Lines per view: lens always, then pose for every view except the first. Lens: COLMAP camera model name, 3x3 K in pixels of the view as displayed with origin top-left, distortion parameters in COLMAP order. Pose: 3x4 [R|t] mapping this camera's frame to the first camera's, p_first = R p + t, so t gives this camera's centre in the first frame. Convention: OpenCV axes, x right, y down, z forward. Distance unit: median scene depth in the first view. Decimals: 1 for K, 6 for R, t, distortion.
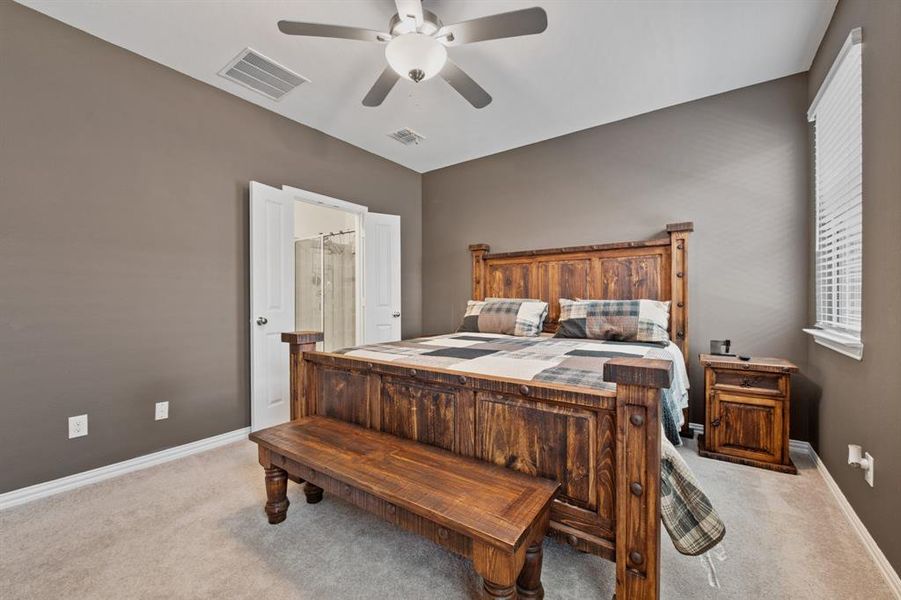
lens RADIAL K [[359.4, 0, 449.2], [0, 359.4, 298.6], [0, 0, 1]] dist [-0.001626, -0.001715]
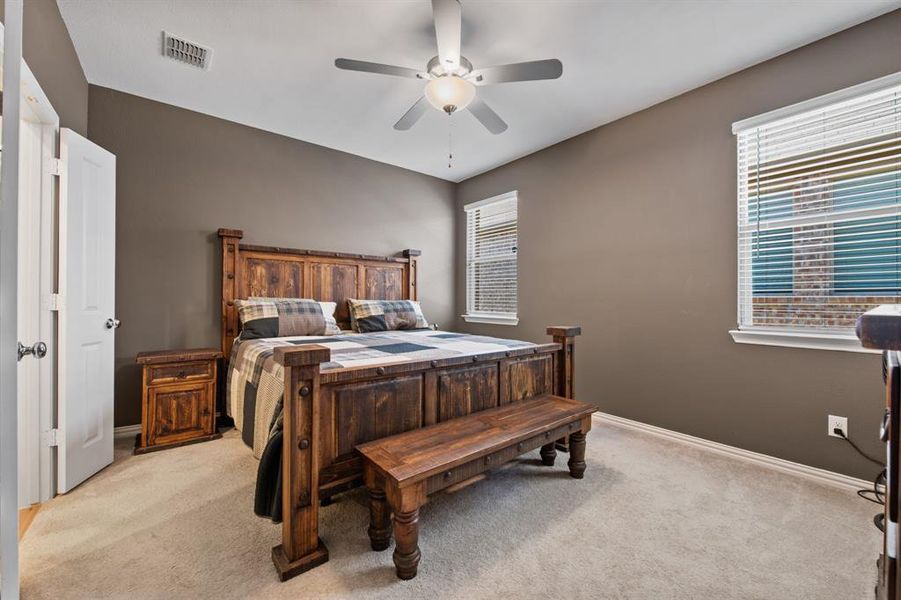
lens RADIAL K [[359.4, 0, 454.8], [0, 359.4, 297.3], [0, 0, 1]] dist [-0.001626, -0.001715]
pose [[0.257549, 0.010479, 0.966208, -0.770197], [-0.009899, 0.999917, -0.008206, 0.001683], [-0.966214, -0.007451, 0.257632, 0.430141]]
